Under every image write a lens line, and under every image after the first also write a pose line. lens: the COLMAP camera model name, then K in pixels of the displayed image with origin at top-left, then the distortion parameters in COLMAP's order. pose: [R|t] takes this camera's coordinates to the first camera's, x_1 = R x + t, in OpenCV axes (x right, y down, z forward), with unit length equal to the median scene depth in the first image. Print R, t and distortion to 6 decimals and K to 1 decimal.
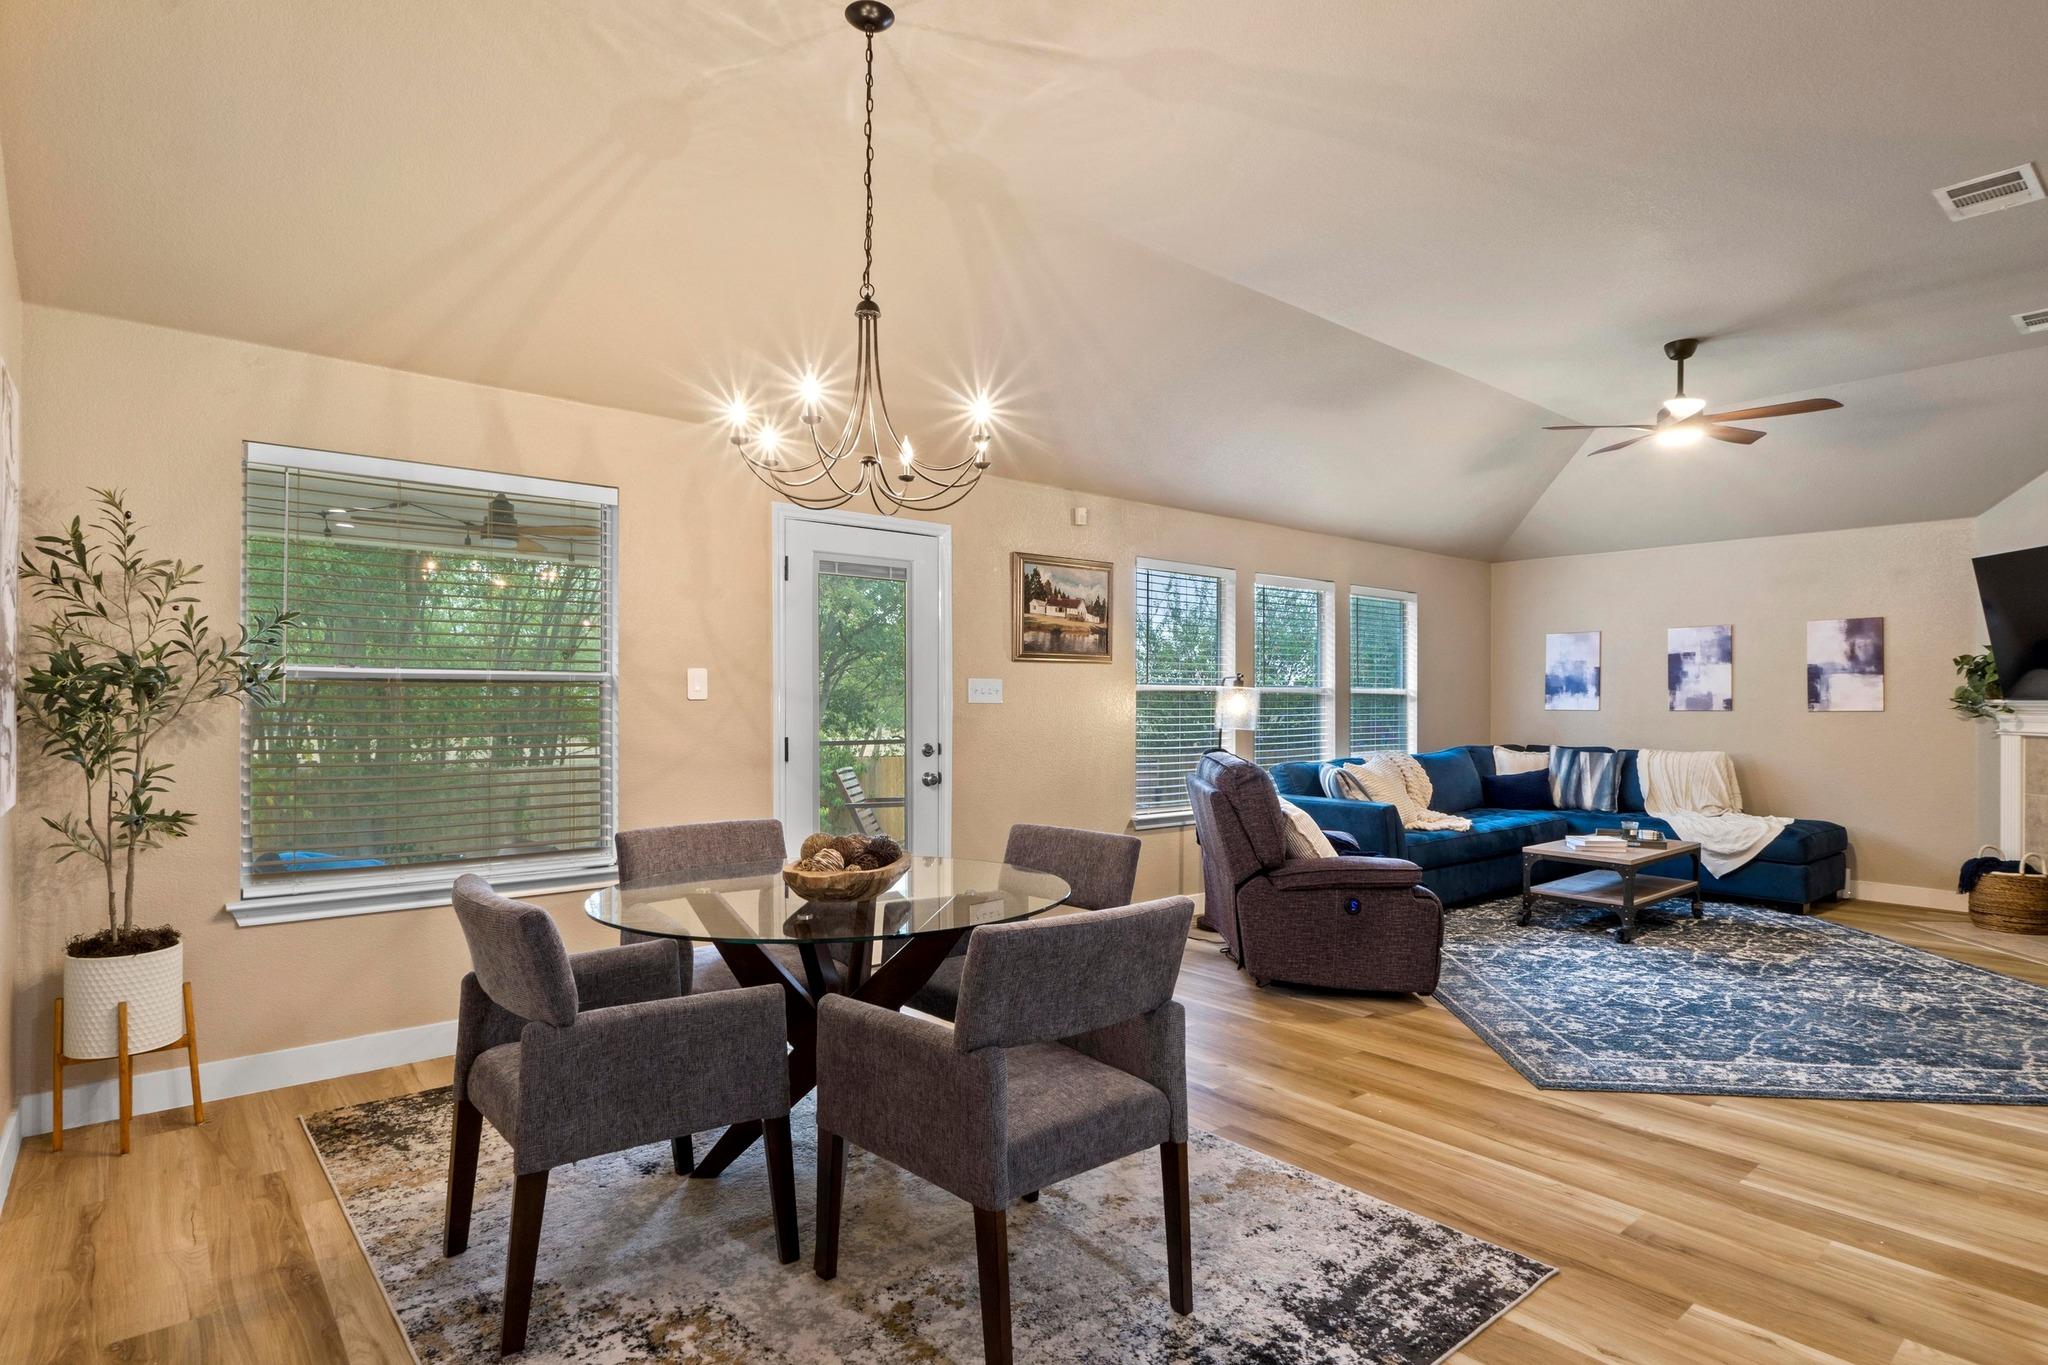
lens RADIAL K [[1059.5, 0, 1017.8], [0, 1059.5, 695.8], [0, 0, 1]] dist [-0.005597, 0.001469]
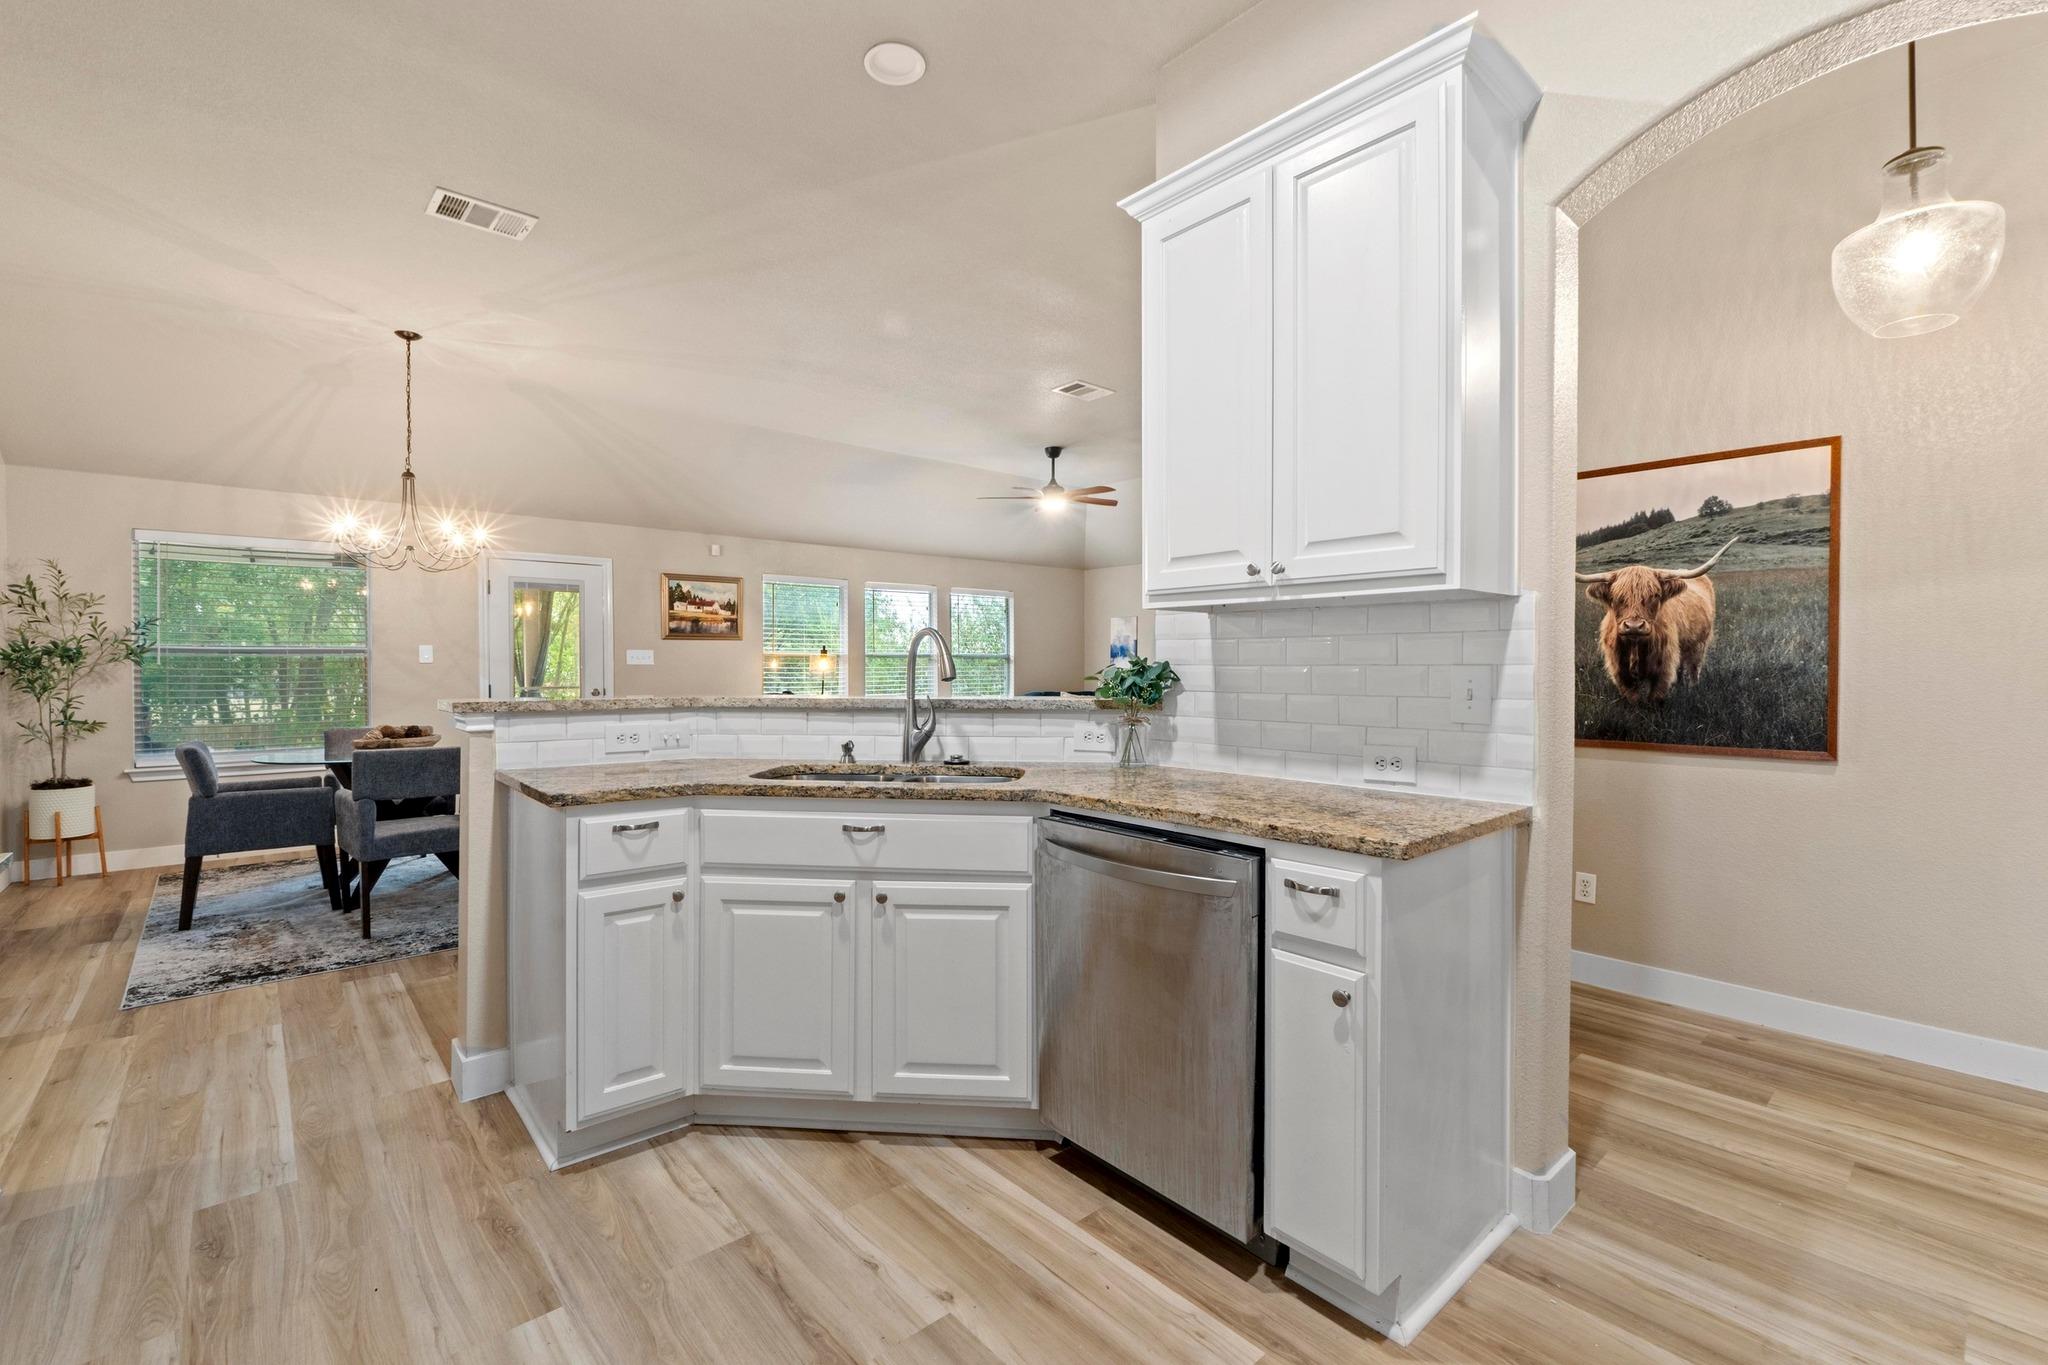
lens RADIAL K [[886.1, 0, 1016.2], [0, 886.1, 666.7], [0, 0, 1]] dist [-0.005269, -0.000738]
pose [[0.999838, -0.004824, 0.017360, 0.512412], [0.004730, 0.999974, 0.005500, 0.004996], [-0.017386, -0.005417, 0.999834, -0.382911]]
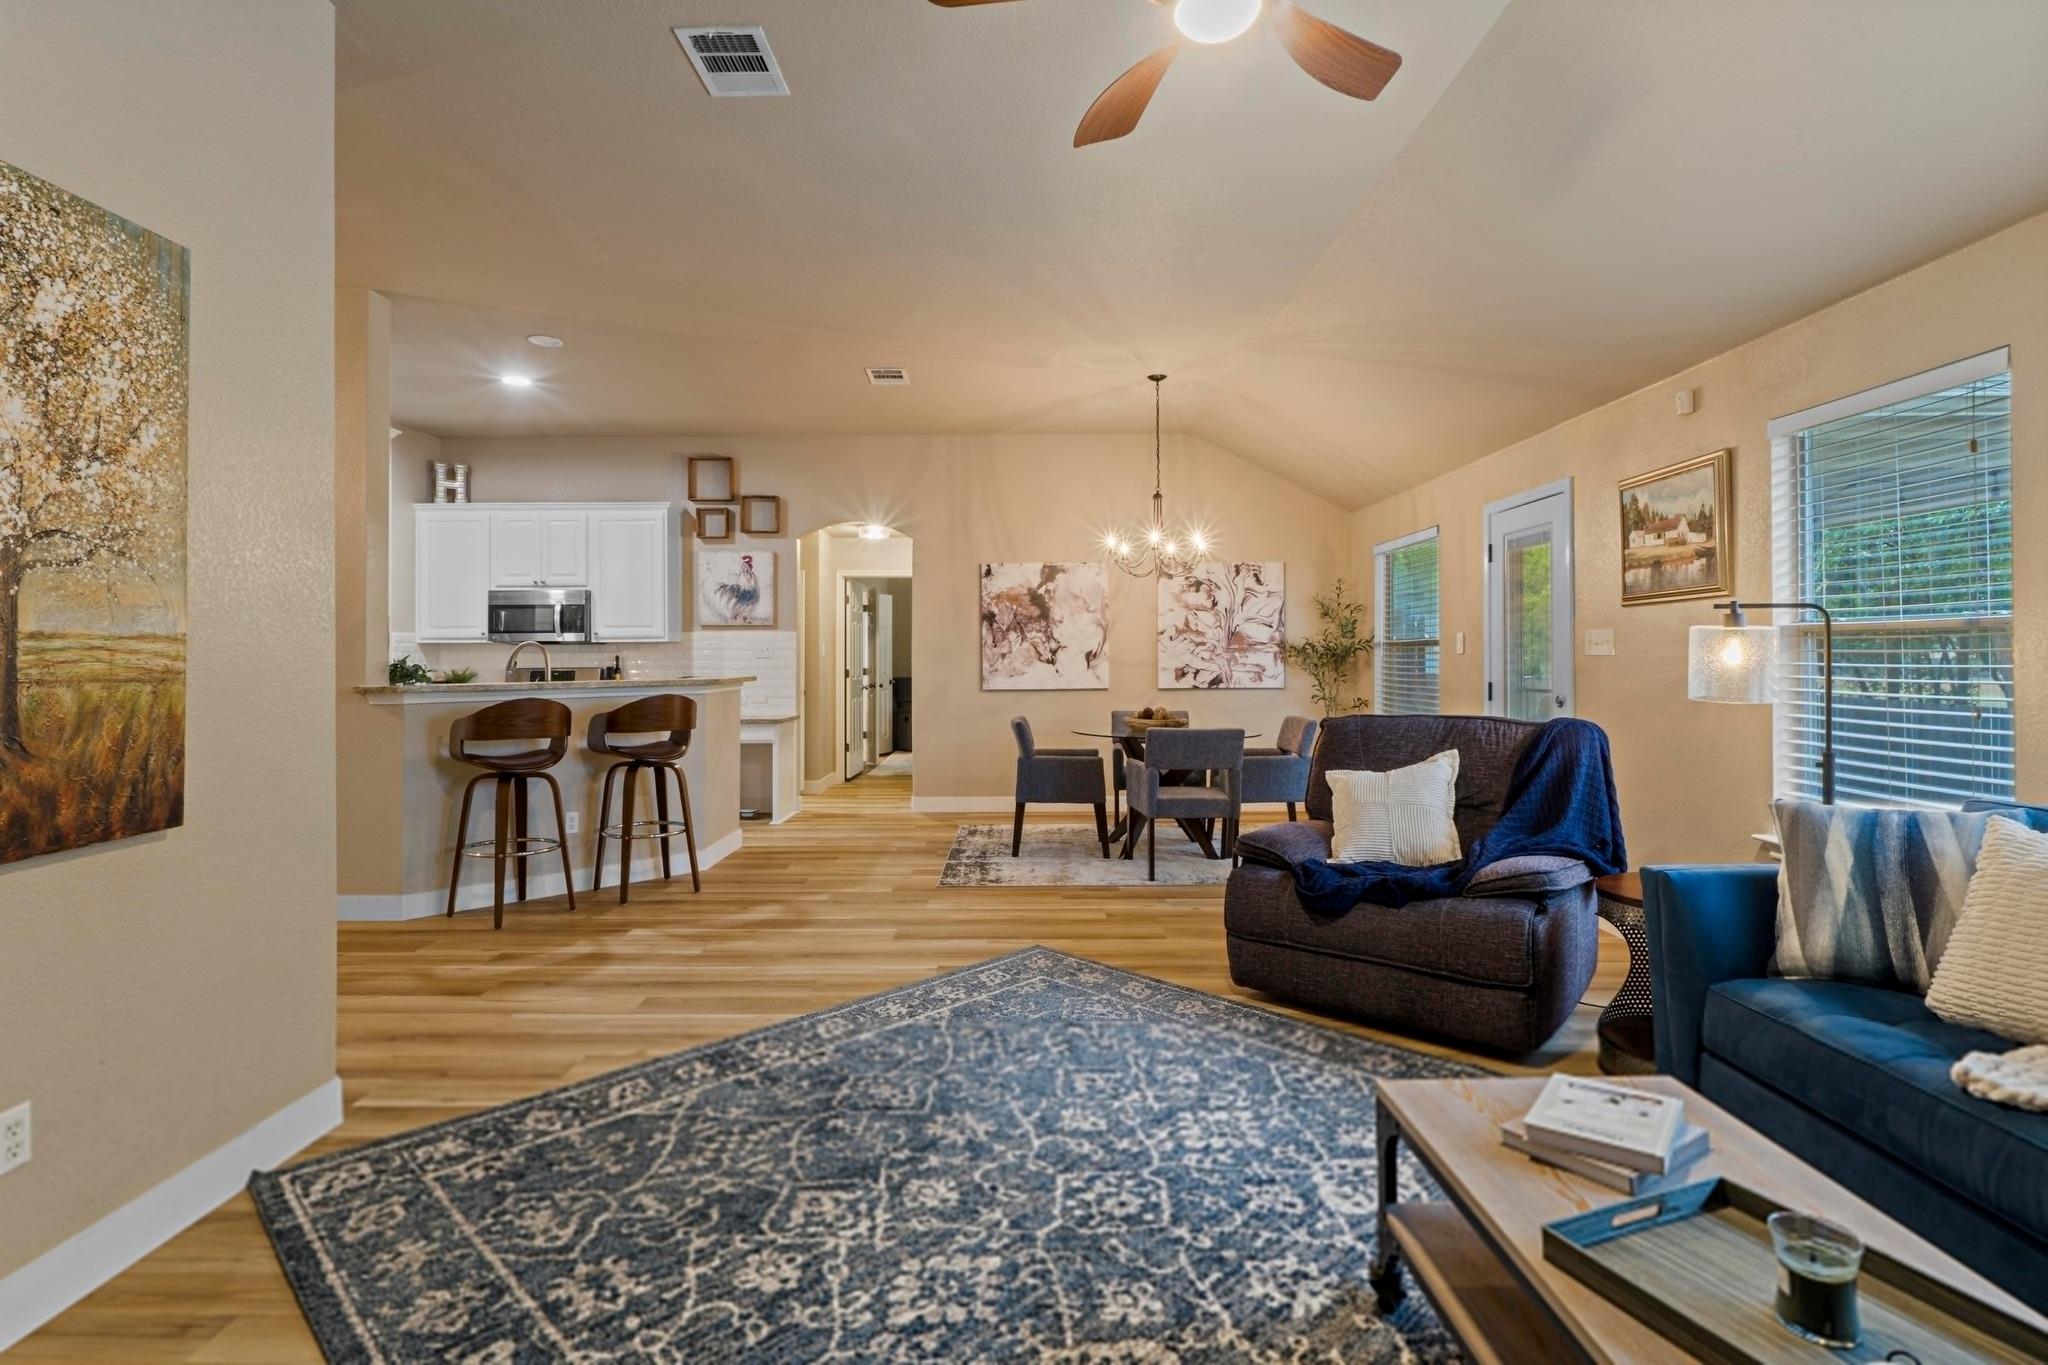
lens RADIAL K [[1004.0, 0, 1014.9], [0, 1004.0, 645.6], [0, 0, 1]] dist [-0.003501, -0.000020]
pose [[-0.648180, -0.010223, -0.761419, 0.922282], [0.005167, 0.999828, -0.017822, 0.010764], [0.761470, -0.015486, -0.648015, 1.127326]]
